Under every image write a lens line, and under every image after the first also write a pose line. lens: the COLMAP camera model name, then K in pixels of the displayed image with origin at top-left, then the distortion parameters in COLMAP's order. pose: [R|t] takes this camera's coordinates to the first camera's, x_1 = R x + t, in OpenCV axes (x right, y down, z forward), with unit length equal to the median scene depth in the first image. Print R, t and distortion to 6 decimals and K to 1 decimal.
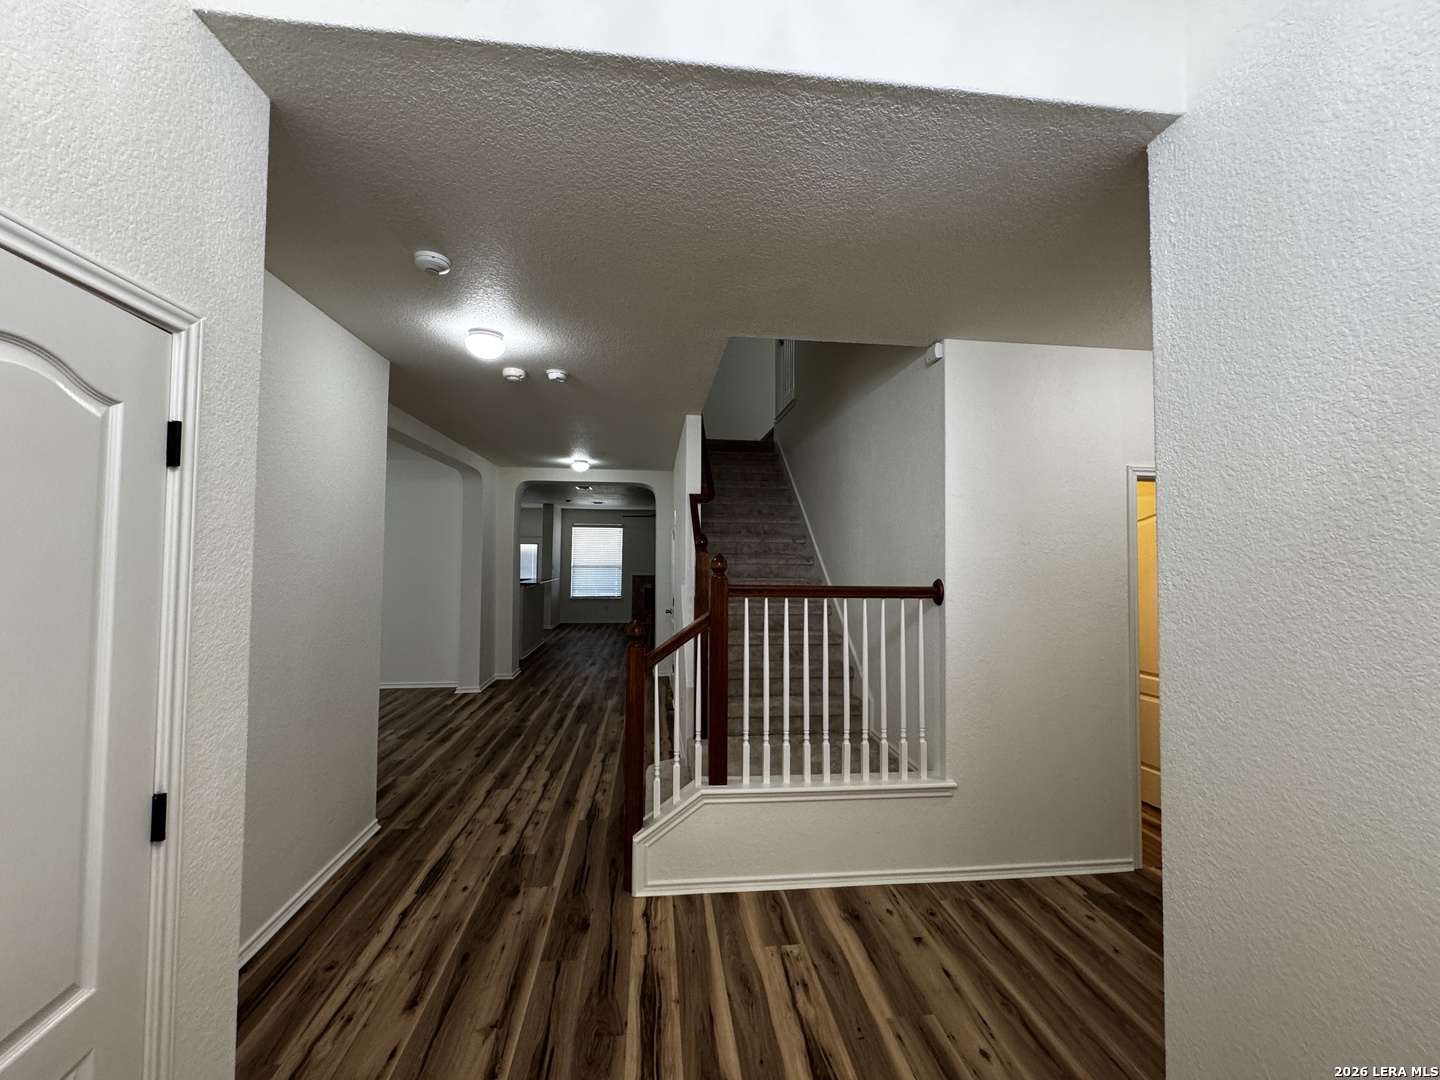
lens RADIAL K [[575.1, 0, 719.9], [0, 575.1, 534.9], [0, 0, 1]] dist [-0.004483, 0.000507]
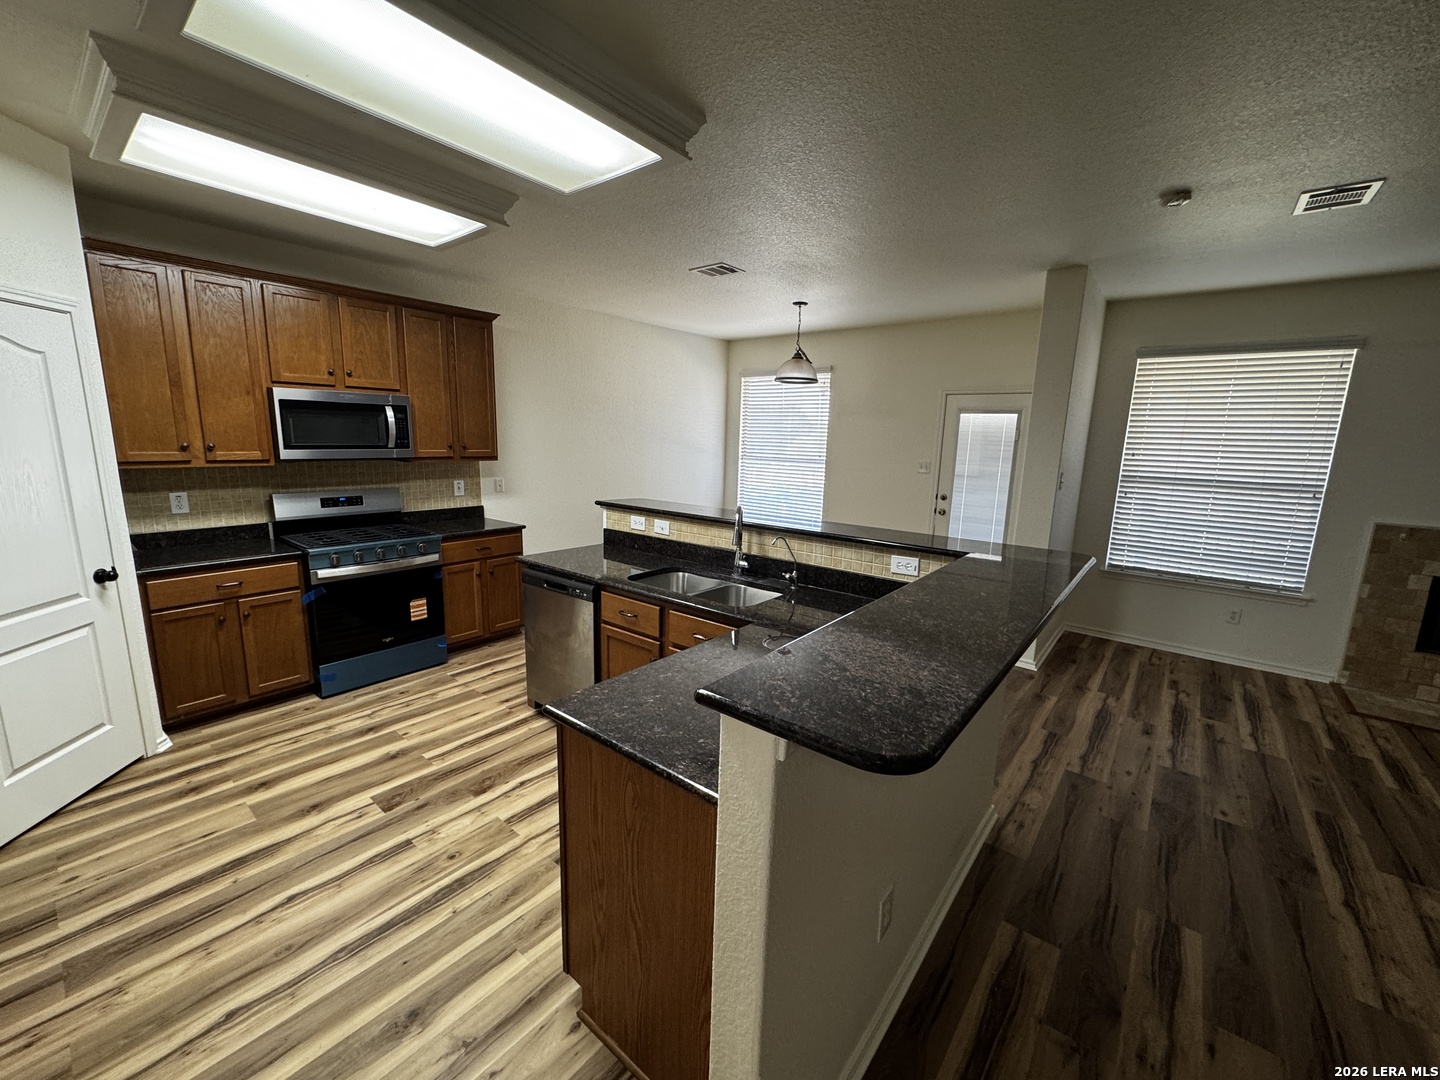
lens RADIAL K [[575.1, 0, 719.6], [0, 575.1, 536.9], [0, 0, 1]] dist [-0.004483, 0.000507]
pose [[0.698461, 0.136637, -0.702483, -0.616065], [0.007006, 0.980252, 0.197630, 0.069765], [0.715613, -0.142958, 0.683711, 2.031773]]
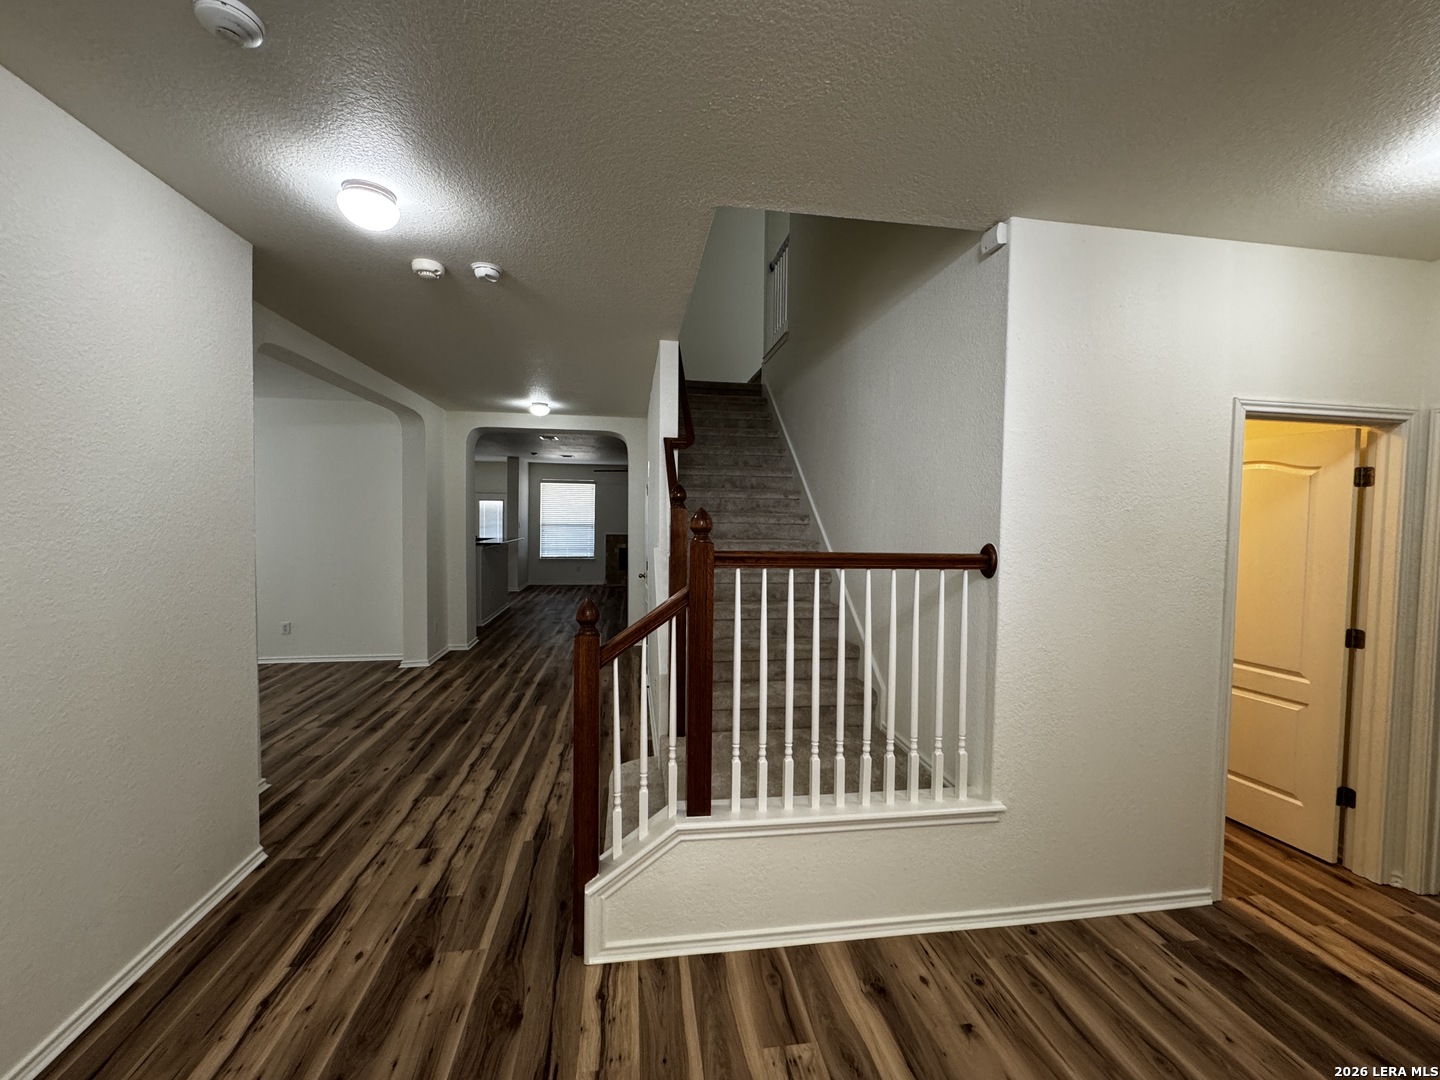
lens RADIAL K [[575.1, 0, 719.4], [0, 575.1, 534.9], [0, 0, 1]] dist [-0.004483, 0.000507]
pose [[0.999315, 0.003994, 0.036789, -0.003939], [-0.006597, 0.997462, 0.070892, 0.009704], [-0.036412, -0.071087, 0.996805, 0.188240]]
